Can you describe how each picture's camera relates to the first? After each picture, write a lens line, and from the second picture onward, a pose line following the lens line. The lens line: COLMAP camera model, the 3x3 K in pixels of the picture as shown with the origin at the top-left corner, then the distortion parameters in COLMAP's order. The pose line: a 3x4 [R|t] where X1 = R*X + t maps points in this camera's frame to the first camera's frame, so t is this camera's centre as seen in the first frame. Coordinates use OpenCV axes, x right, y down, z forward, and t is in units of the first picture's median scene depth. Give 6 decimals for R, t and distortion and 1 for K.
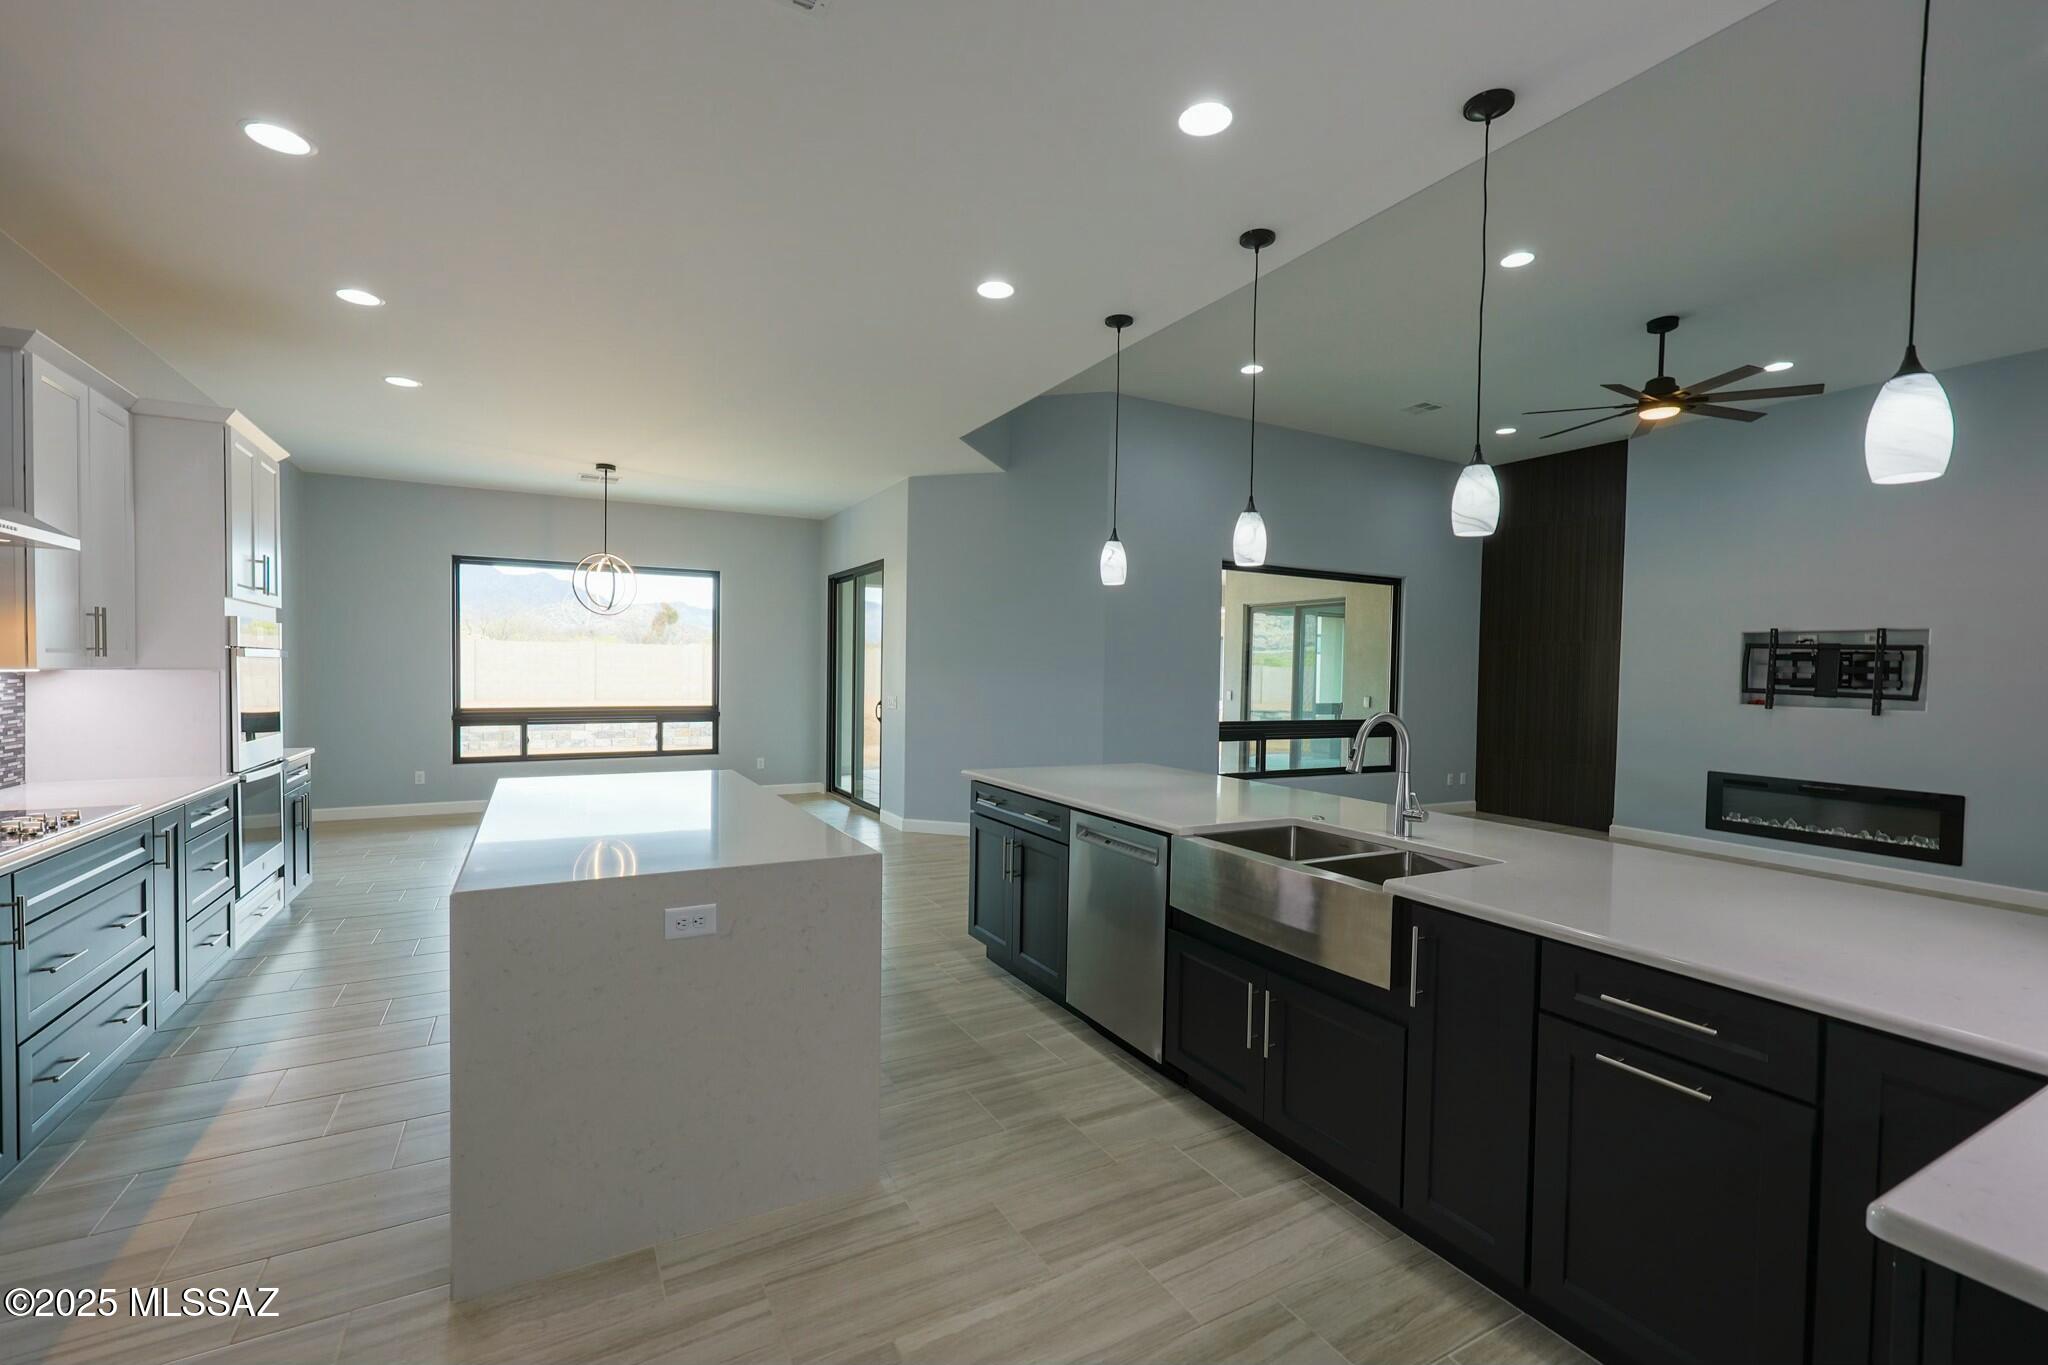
lens RADIAL K [[877.3, 0, 1021.9], [0, 877.3, 689.7], [0, 0, 1]] dist [0.001833, 0.000364]
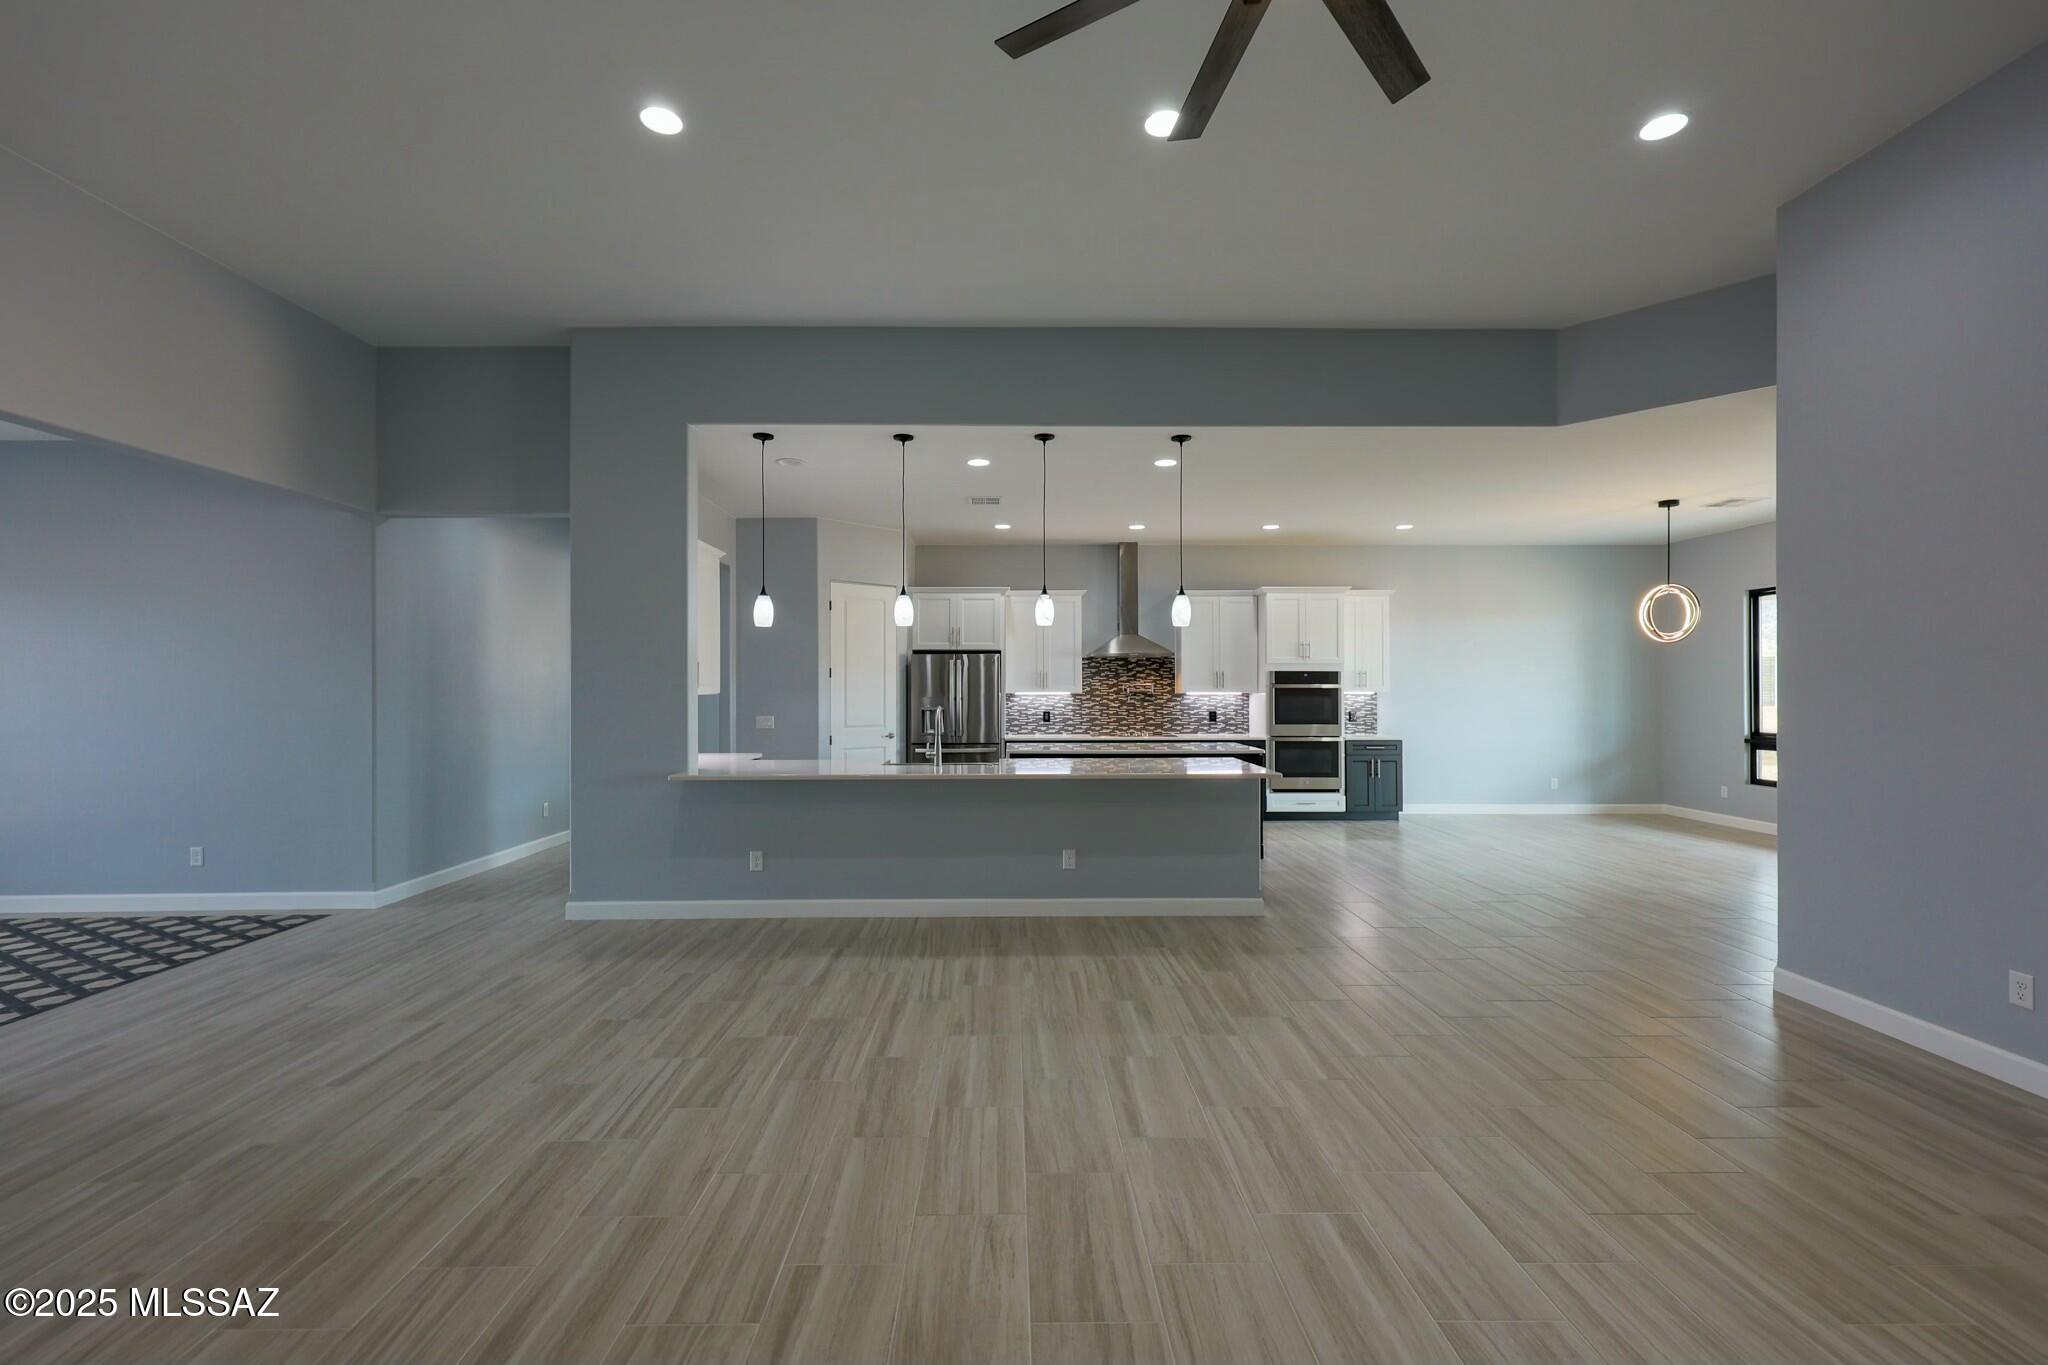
lens RADIAL K [[877.3, 0, 1020.8], [0, 877.3, 683.3], [0, 0, 1]] dist [0.001833, 0.000364]
pose [[-0.470909, -0.021919, -0.881910, 0.834767], [-0.027523, 0.999570, -0.010148, -0.003617], [0.881753, 0.019494, -0.471309, 0.825545]]
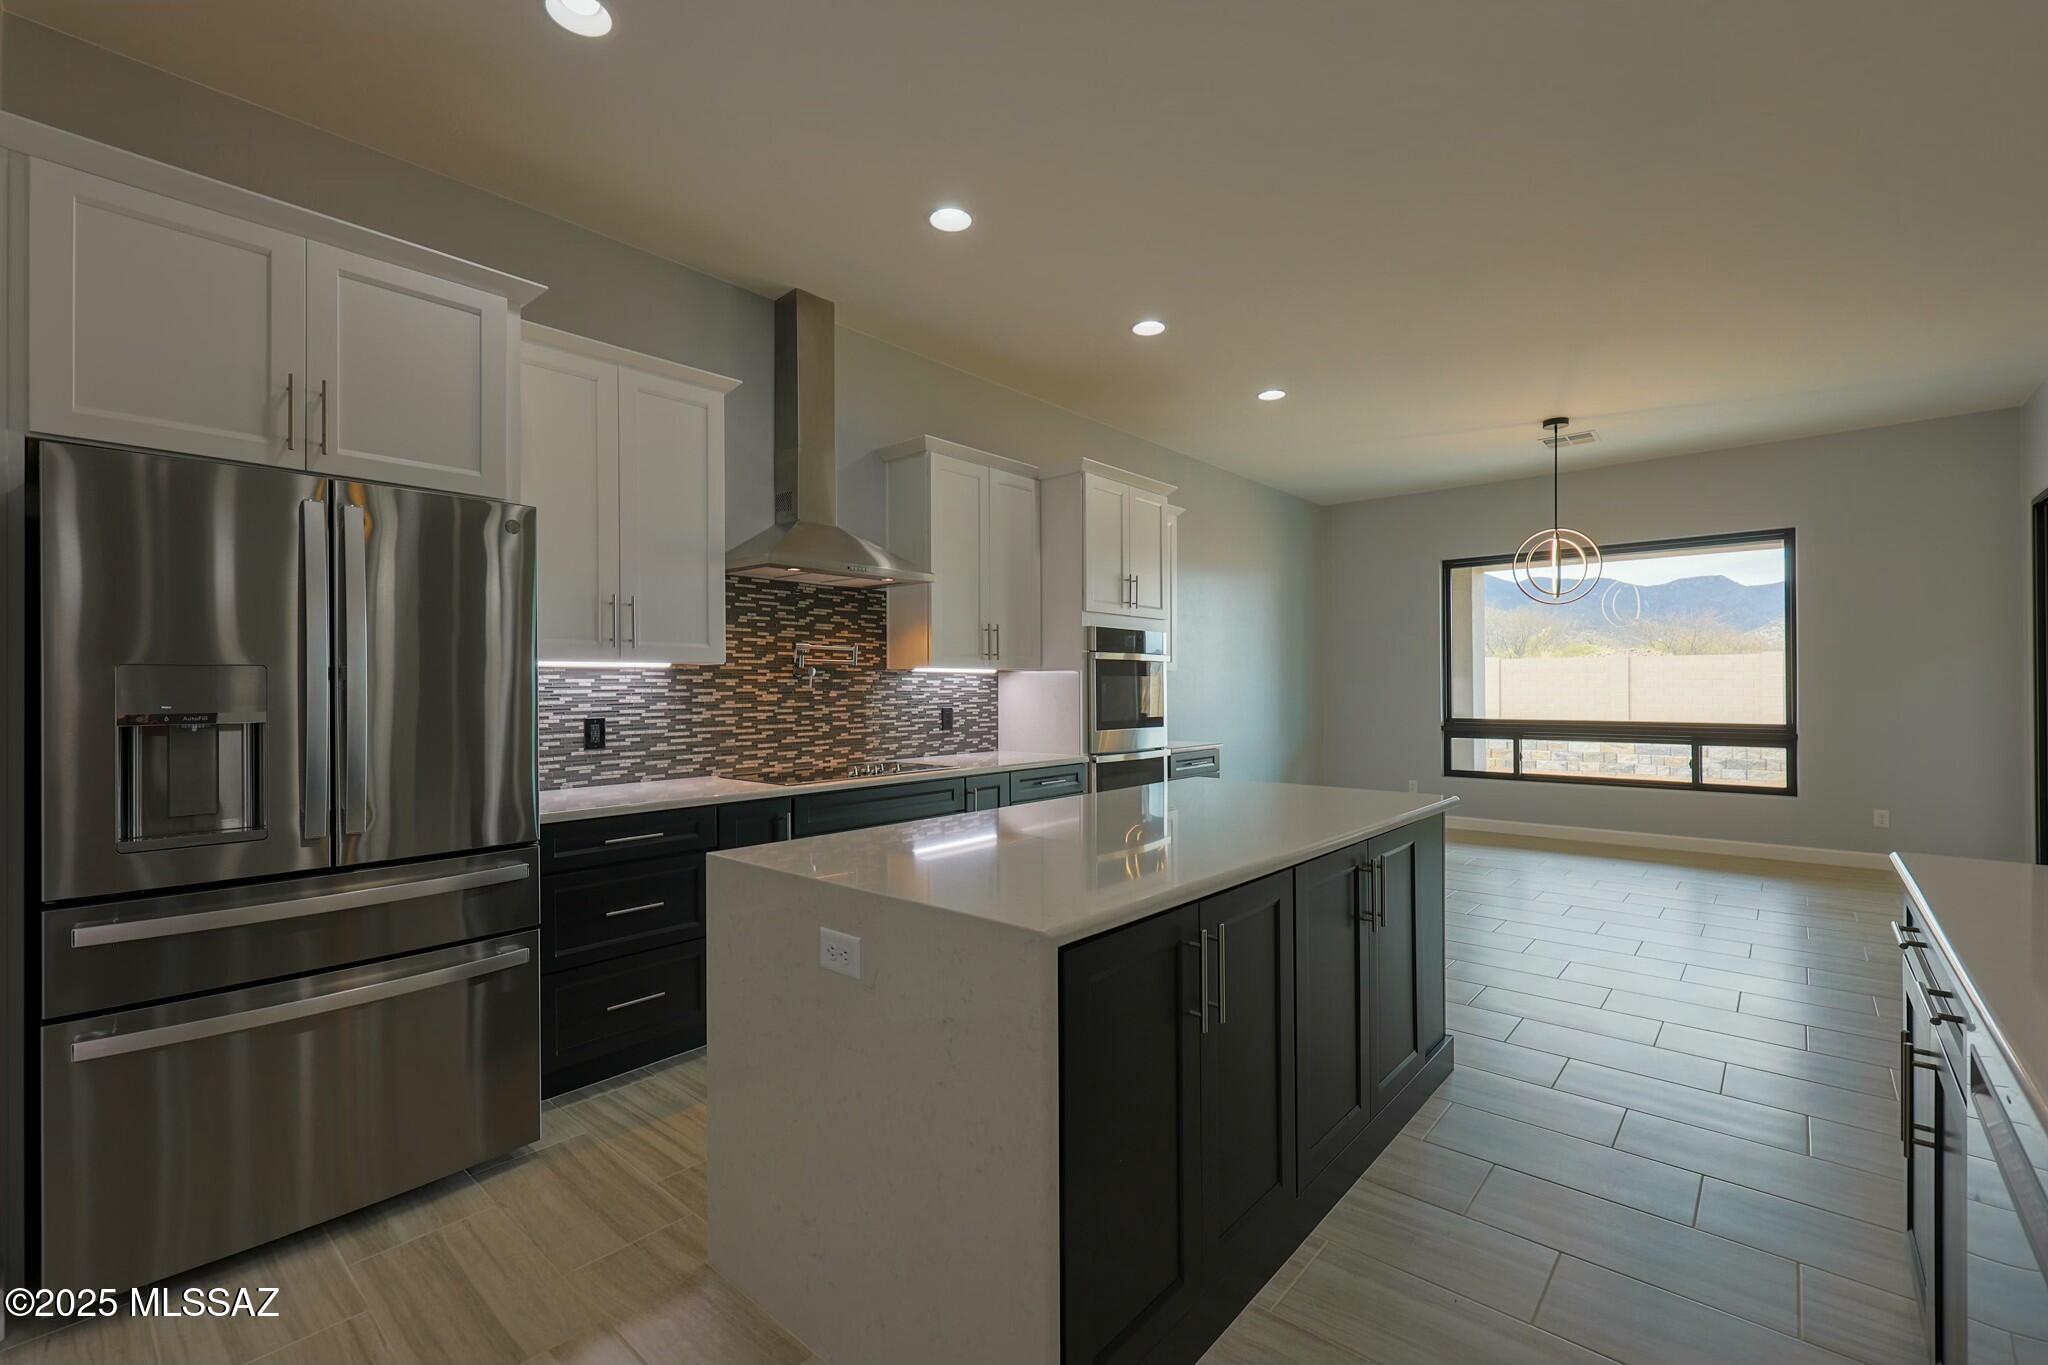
lens RADIAL K [[877.3, 0, 1018.4], [0, 877.3, 679.0], [0, 0, 1]] dist [0.001833, 0.000364]
pose [[0.339062, -0.022190, -0.940502, 0.118244], [-0.014473, 0.999480, -0.028799, 0.014533], [0.940653, 0.023377, 0.338564, 0.266138]]
